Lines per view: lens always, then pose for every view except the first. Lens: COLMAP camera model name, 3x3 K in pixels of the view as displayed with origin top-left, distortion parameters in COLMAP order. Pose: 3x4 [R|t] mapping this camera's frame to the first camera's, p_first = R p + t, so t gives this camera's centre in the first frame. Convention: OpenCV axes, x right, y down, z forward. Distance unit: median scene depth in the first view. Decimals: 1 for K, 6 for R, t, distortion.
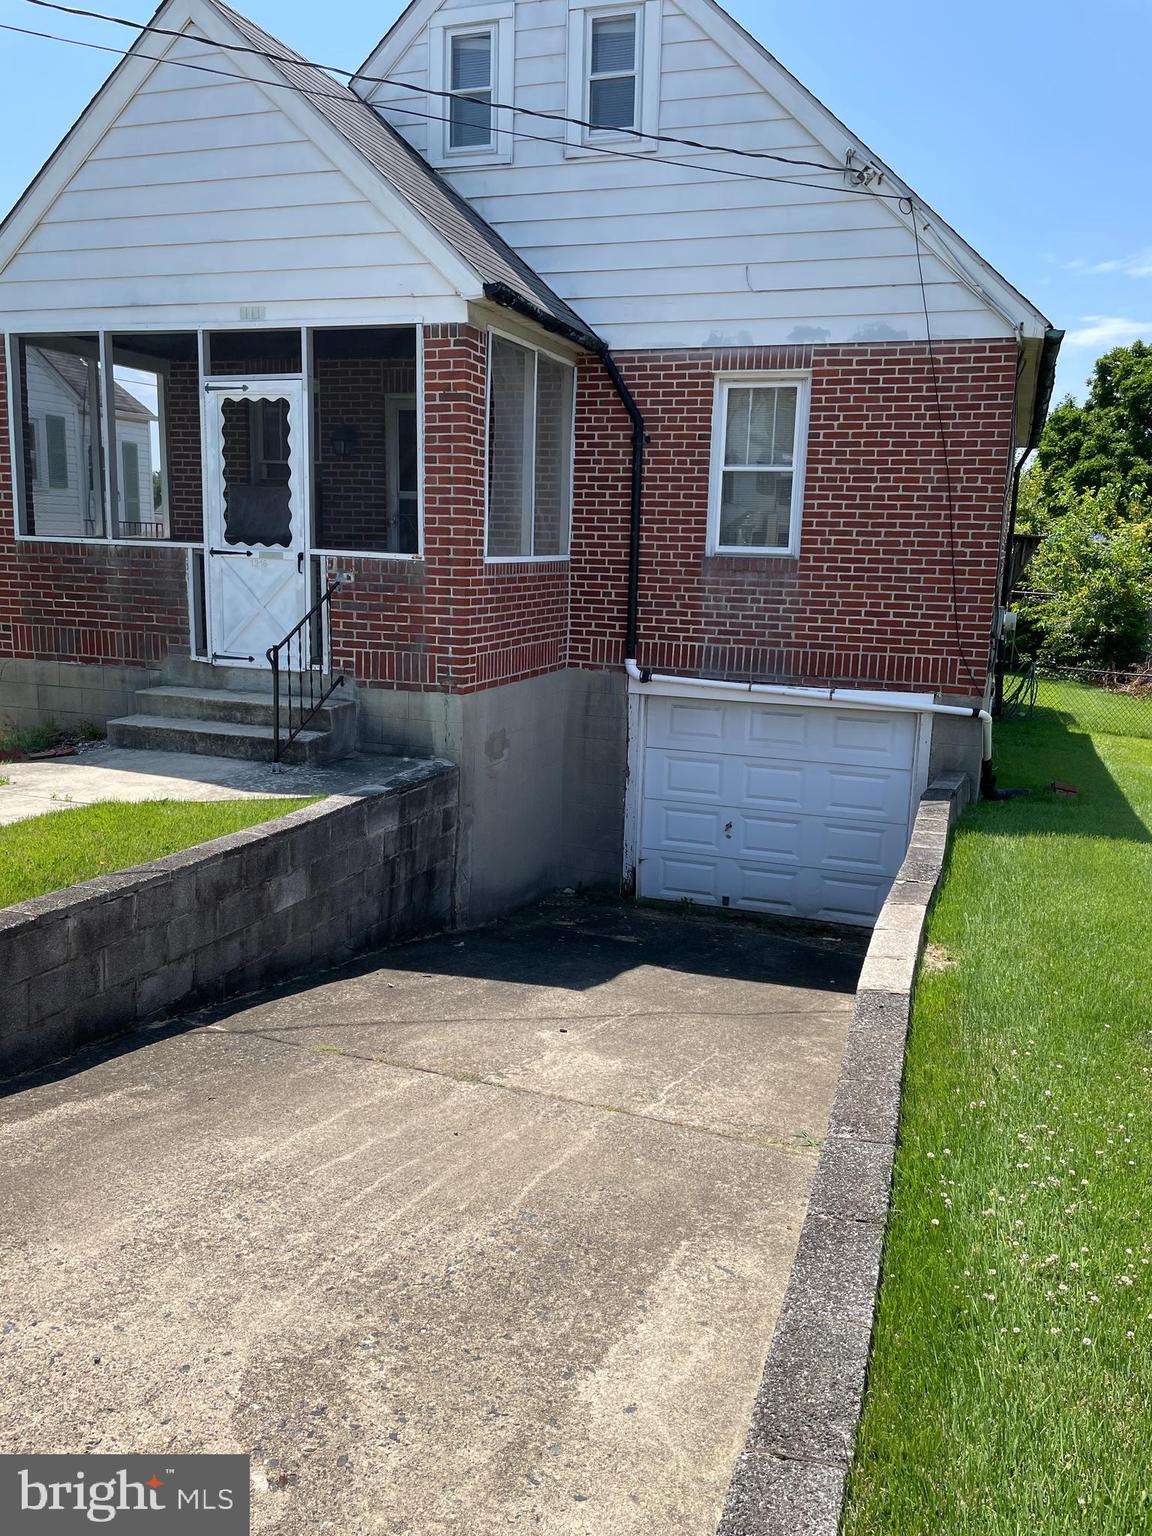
lens RADIAL K [[1164.4, 0, 578.2], [0, 1164.4, 764.2], [0, 0, 1]] dist [0.093042, -0.076830]
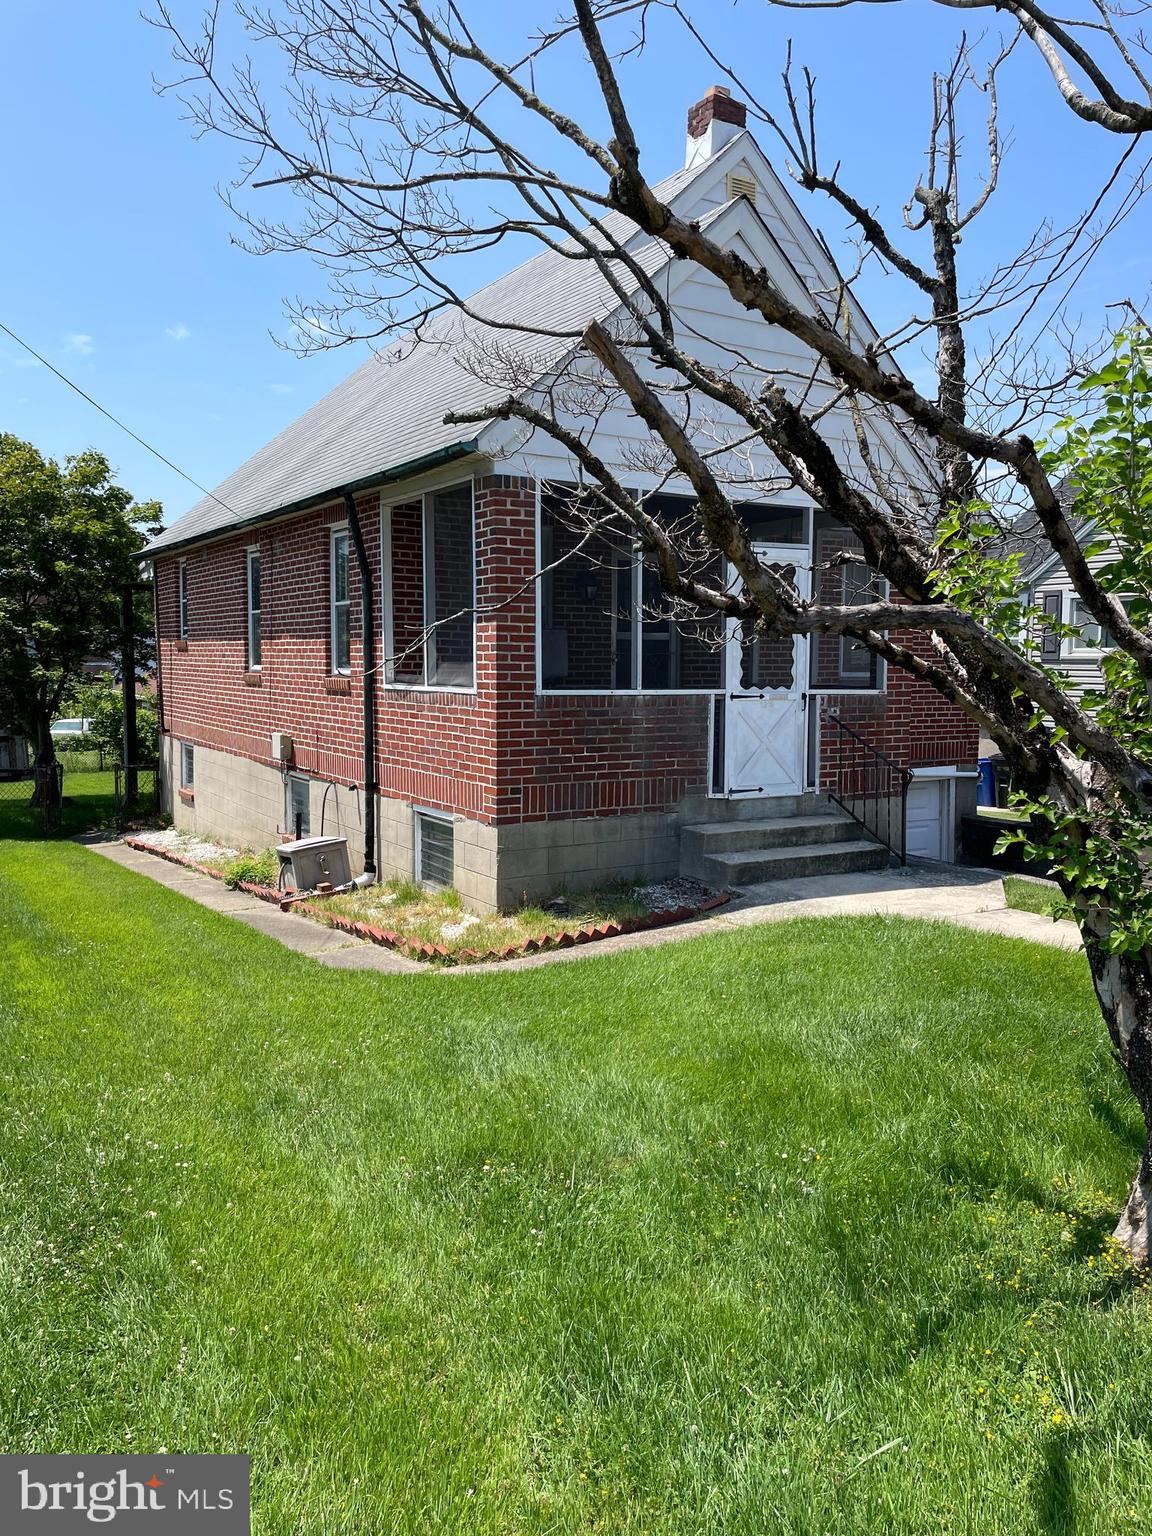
lens RADIAL K [[1164.4, 0, 584.5], [0, 1164.4, 767.5], [0, 0, 1]] dist [0.093042, -0.076830]
pose [[0.629904, -0.094745, 0.770872, -1.174623], [0.153255, 0.988179, -0.003776, -0.125531], [-0.761402, 0.120519, 0.636978, 0.402644]]
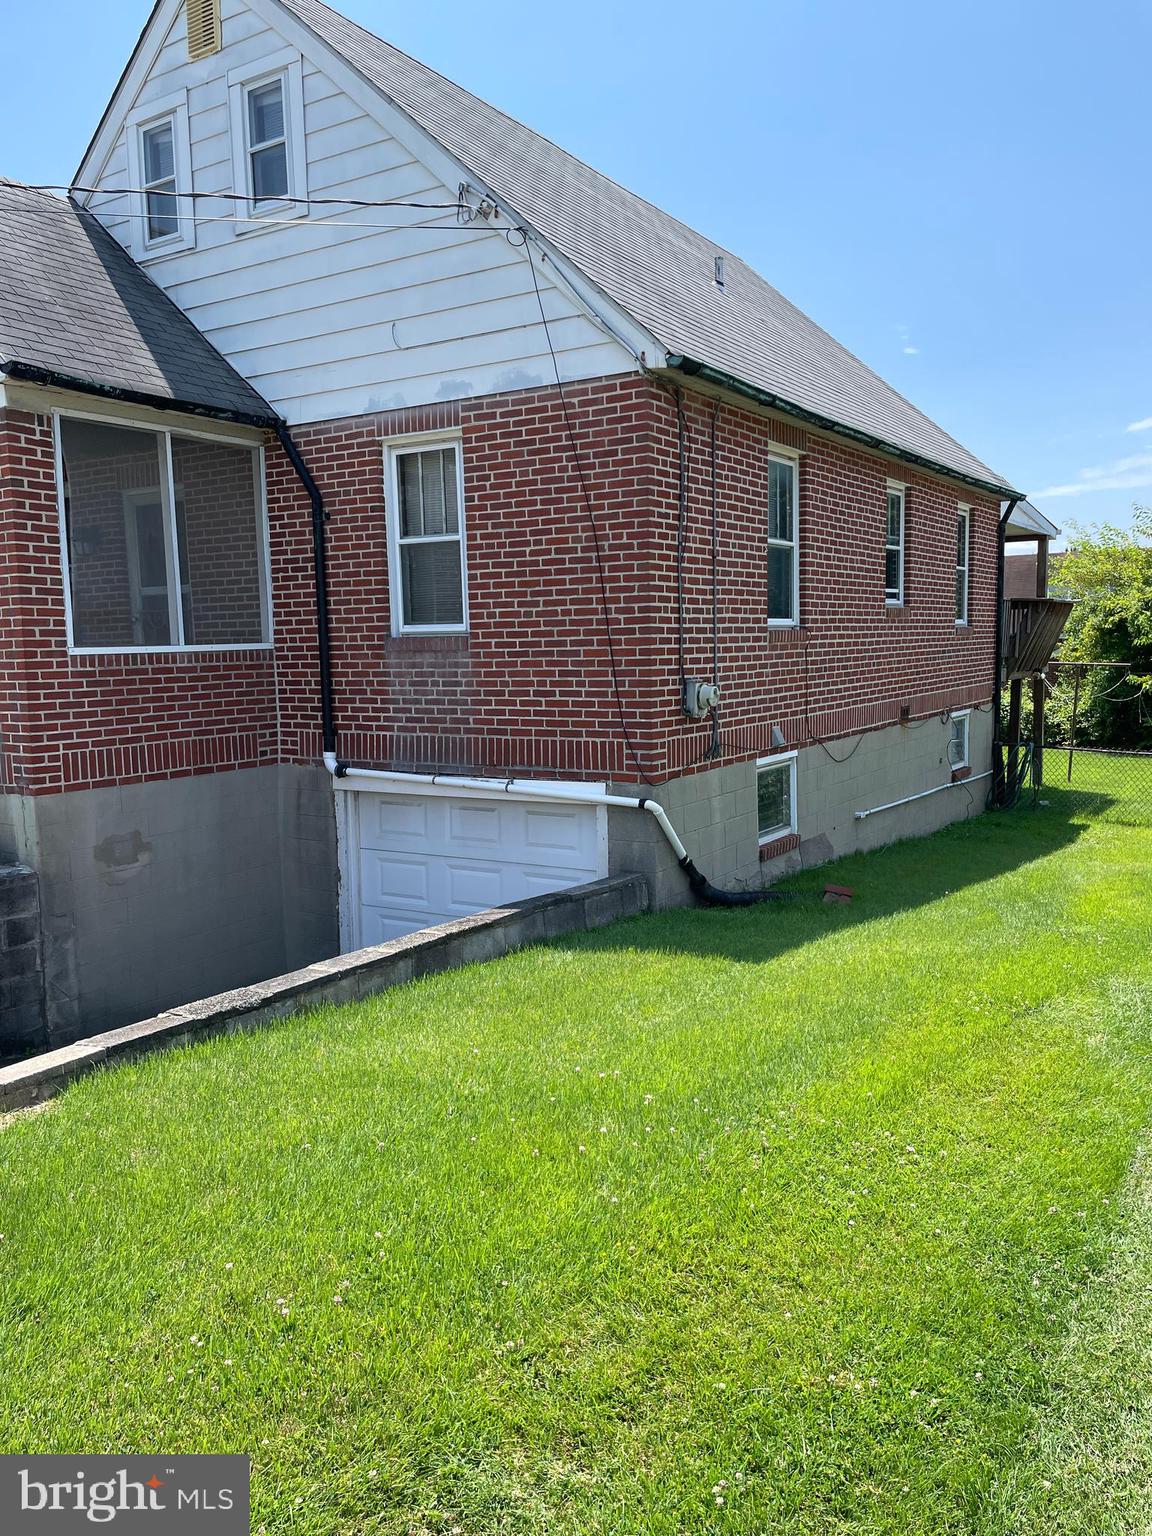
lens RADIAL K [[1164.4, 0, 582.6], [0, 1164.4, 782.5], [0, 0, 1]] dist [0.093042, -0.076830]
pose [[0.972055, -0.023865, -0.233536, 0.489025], [0.008015, 0.997613, -0.068583, -0.001888], [0.234615, 0.064794, 0.969927, 0.168937]]
